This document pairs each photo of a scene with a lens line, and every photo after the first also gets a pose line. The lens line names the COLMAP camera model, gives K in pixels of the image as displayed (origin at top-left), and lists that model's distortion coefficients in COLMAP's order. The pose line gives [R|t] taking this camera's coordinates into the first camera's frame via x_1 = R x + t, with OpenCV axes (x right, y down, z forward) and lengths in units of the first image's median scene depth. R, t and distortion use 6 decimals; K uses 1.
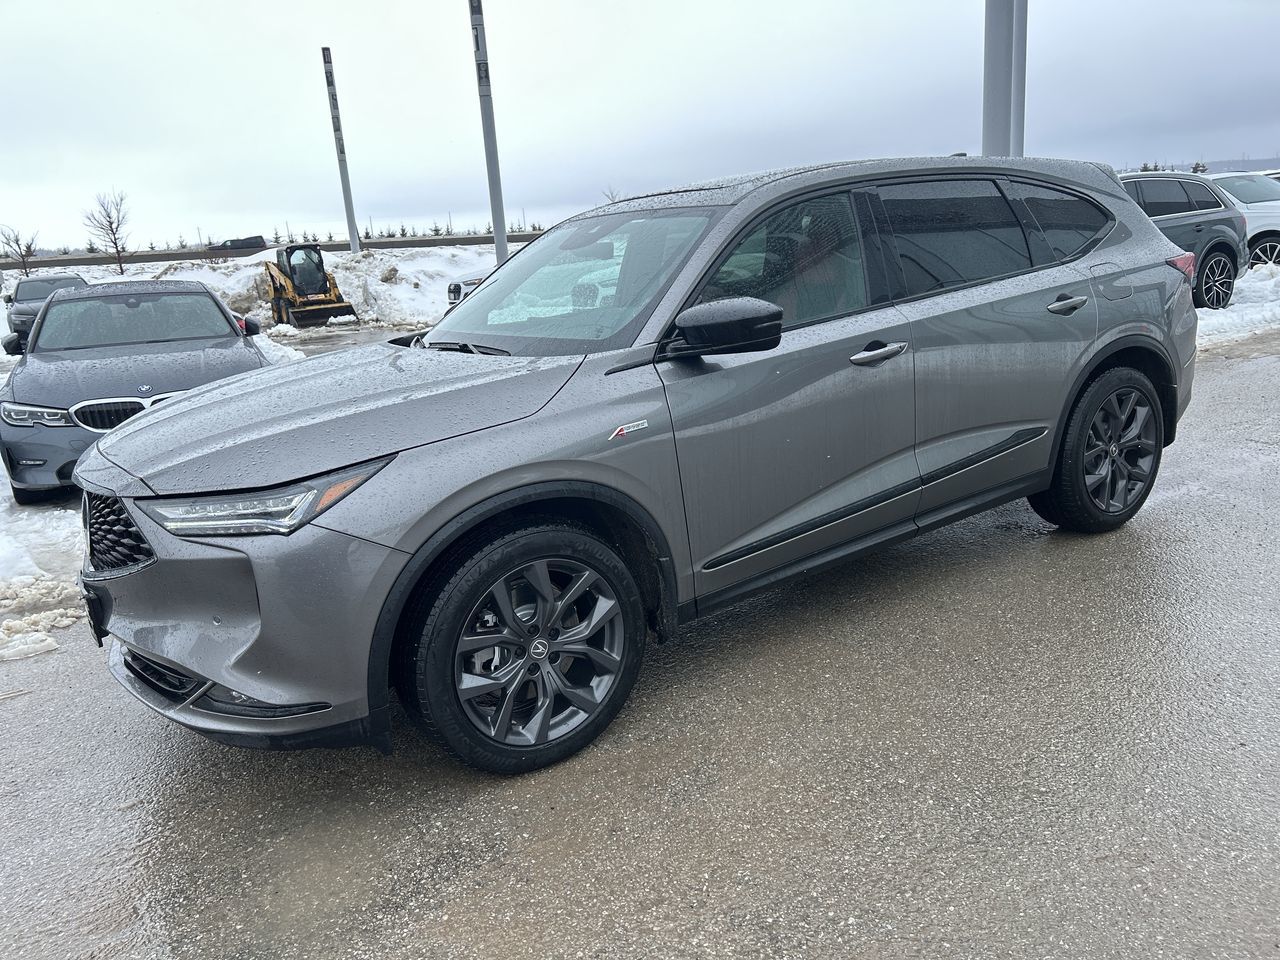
lens RADIAL K [[961.2, 0, 637.5], [0, 961.2, 485.0], [0, 0, 1]] dist [0.053068, -0.054806]
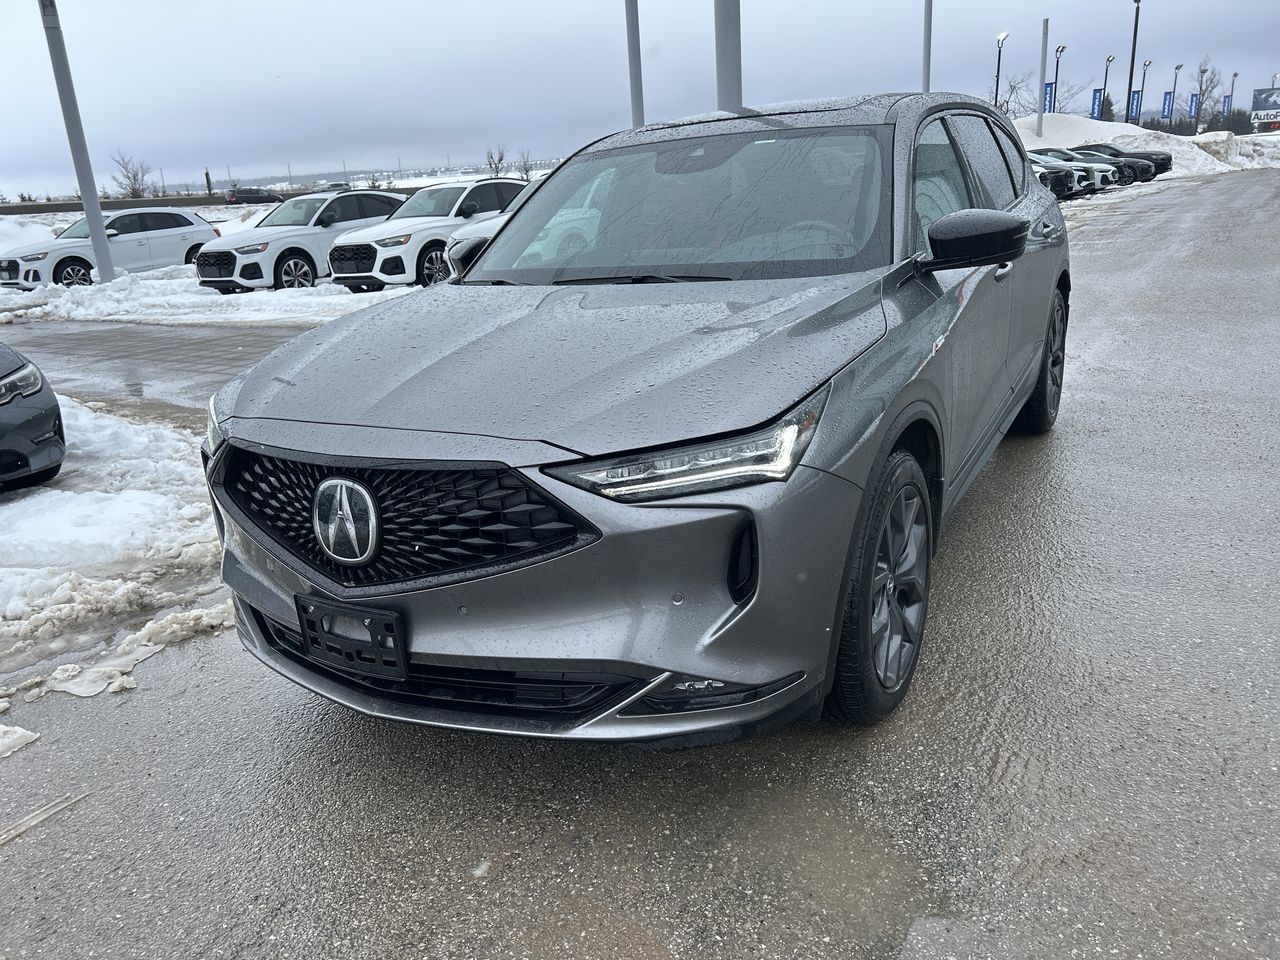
lens RADIAL K [[961.2, 0, 637.5], [0, 961.2, 485.0], [0, 0, 1]] dist [0.053068, -0.054806]
pose [[0.895385, -0.123856, 0.427721, -0.496126], [0.113878, 0.992288, 0.048948, -0.000201], [-0.430485, 0.004881, 0.902585, 0.173174]]
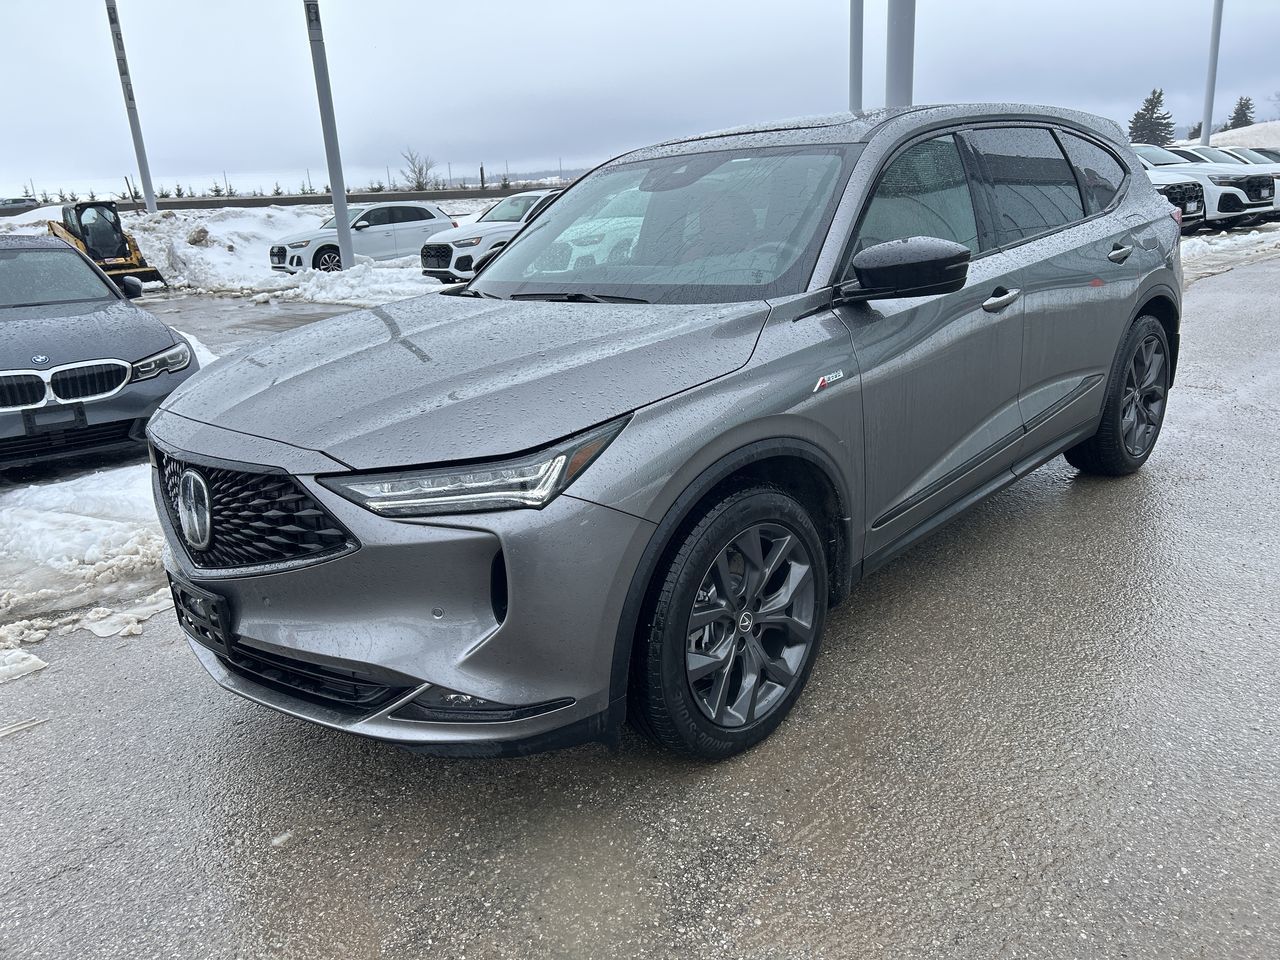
lens RADIAL K [[961.2, 0, 637.5], [0, 961.2, 485.0], [0, 0, 1]] dist [0.053068, -0.054806]
pose [[0.979117, -0.045755, 0.198083, -0.262845], [0.039481, 0.998589, 0.035508, 0.002046], [-0.199428, -0.026946, 0.979542, 0.084349]]
